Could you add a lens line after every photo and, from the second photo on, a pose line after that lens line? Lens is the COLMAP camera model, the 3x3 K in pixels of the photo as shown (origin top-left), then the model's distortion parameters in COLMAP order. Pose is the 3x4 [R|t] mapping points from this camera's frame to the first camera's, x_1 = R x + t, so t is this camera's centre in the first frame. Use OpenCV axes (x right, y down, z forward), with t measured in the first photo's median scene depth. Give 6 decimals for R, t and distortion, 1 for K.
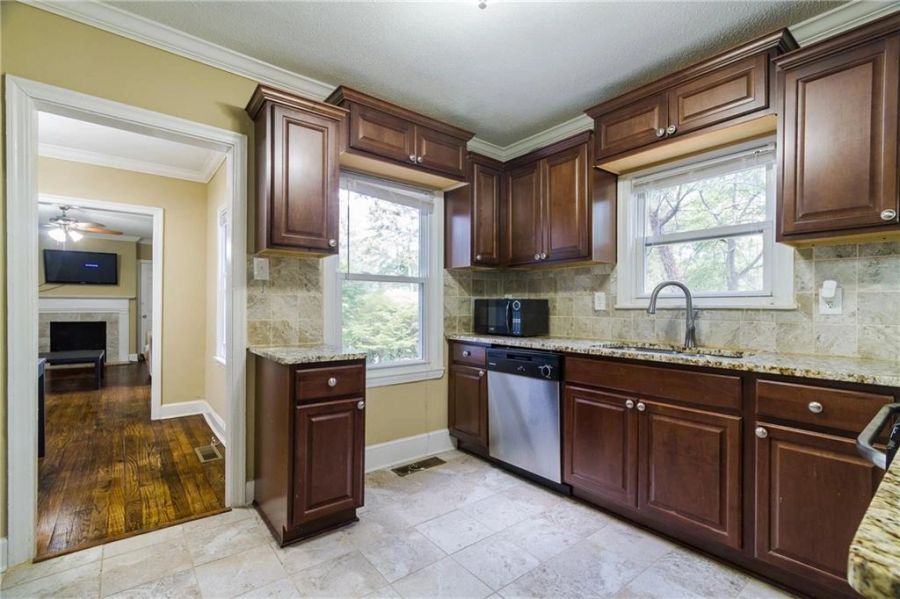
lens RADIAL K [[411.0, 0, 455.9], [0, 411.0, 309.2], [0, 0, 1]] dist [-0.000551, -0.000750]
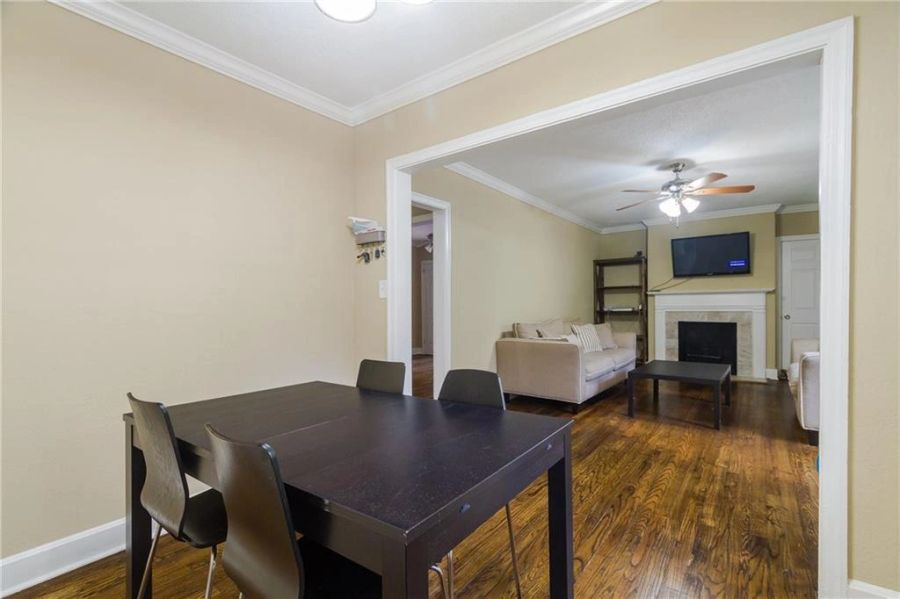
lens RADIAL K [[411.0, 0, 455.9], [0, 411.0, 309.2], [0, 0, 1]] dist [-0.000551, -0.000750]
pose [[0.245982, 0.002436, -0.969271, -0.244884], [0.004766, 0.999982, 0.003723, -0.000759], [0.969263, -0.005535, 0.245966, 0.313434]]
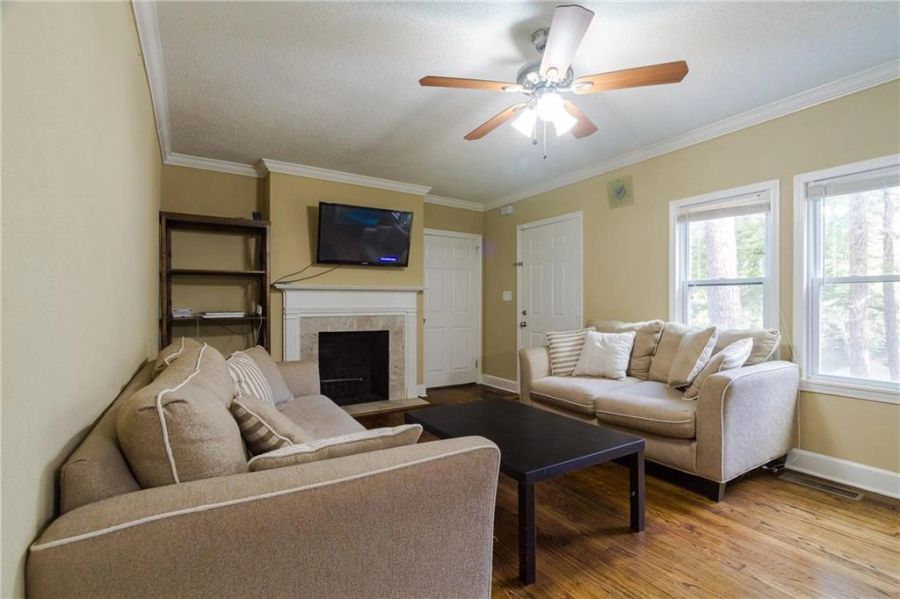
lens RADIAL K [[406.0, 0, 450.0], [0, 406.0, 299.5], [0, 0, 1]] dist [-0.025983, -0.000103]
pose [[0.997740, 0.003011, -0.067124, -0.754084], [-0.003326, 0.999984, -0.004580, -0.012278], [0.067109, 0.004793, 0.997734, 0.446574]]
